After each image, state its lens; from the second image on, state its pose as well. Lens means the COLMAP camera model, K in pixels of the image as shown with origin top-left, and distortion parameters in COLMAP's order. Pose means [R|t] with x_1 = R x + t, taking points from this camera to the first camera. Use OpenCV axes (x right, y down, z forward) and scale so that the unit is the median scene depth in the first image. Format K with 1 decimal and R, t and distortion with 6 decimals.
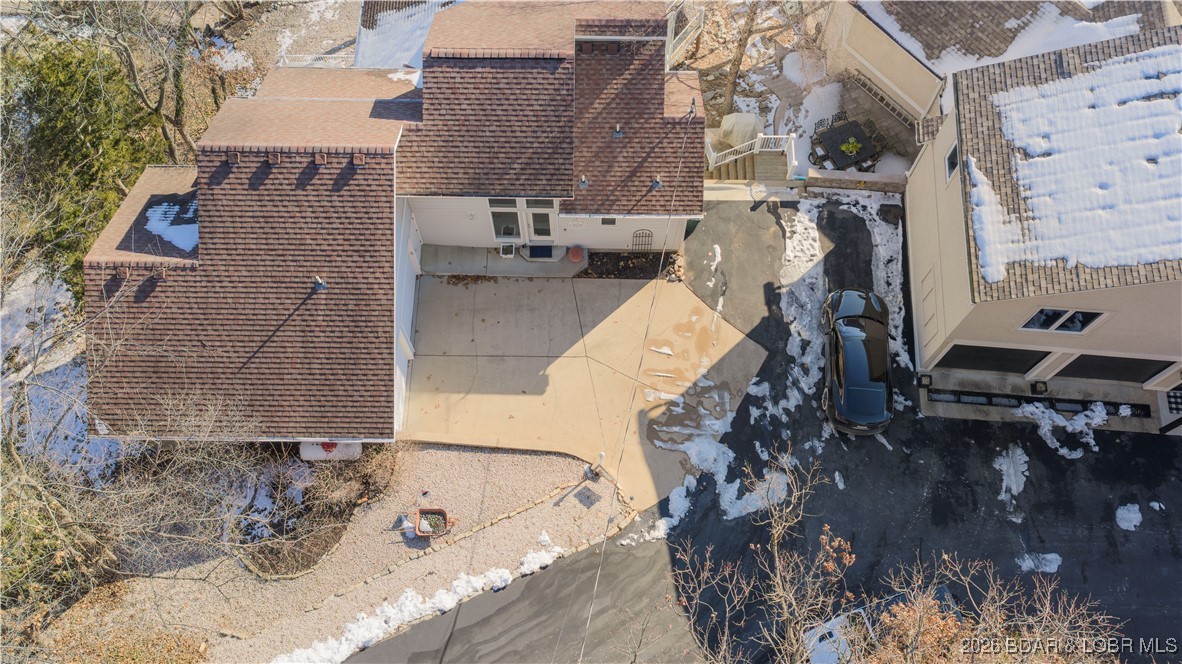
lens RADIAL K [[968.4, 0, 591.0], [0, 968.4, 332.0], [0, 0, 1]] dist [0.074264, -0.146809]
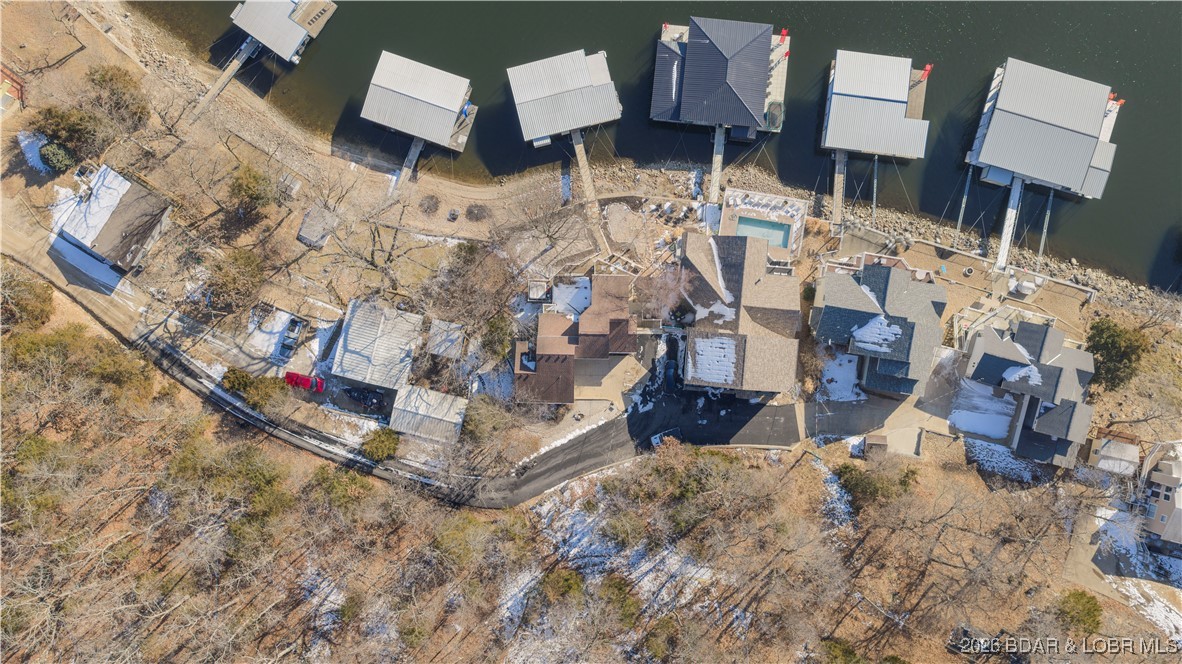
lens RADIAL K [[968.4, 0, 591.0], [0, 968.4, 332.0], [0, 0, 1]] dist [0.074264, -0.146809]
pose [[0.999726, 0.007677, -0.022120, 0.000687], [0.001711, 0.918237, 0.396029, -2.045907], [0.023352, -0.395958, 0.917972, -3.213115]]
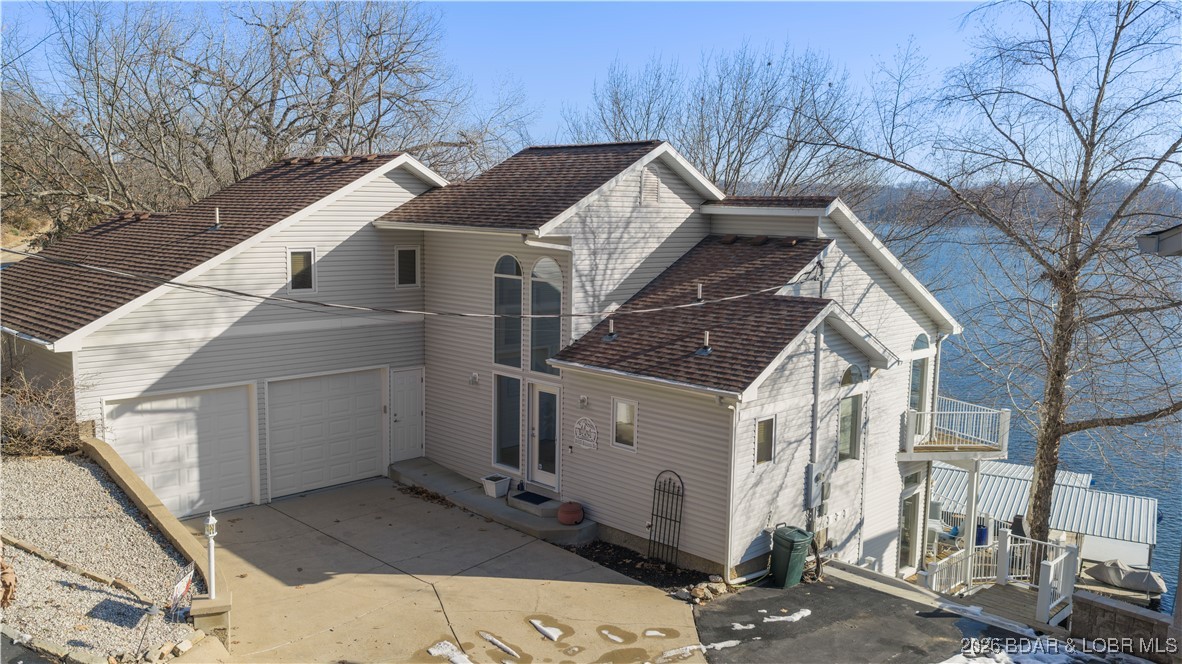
lens RADIAL K [[968.4, 0, 591.0], [0, 968.4, 332.0], [0, 0, 1]] dist [0.074264, -0.146809]
pose [[0.711746, 0.075350, -0.698384, 0.420529], [-0.650362, 0.446361, -0.614647, 0.237487], [0.265417, 0.891675, 0.366701, 0.752600]]
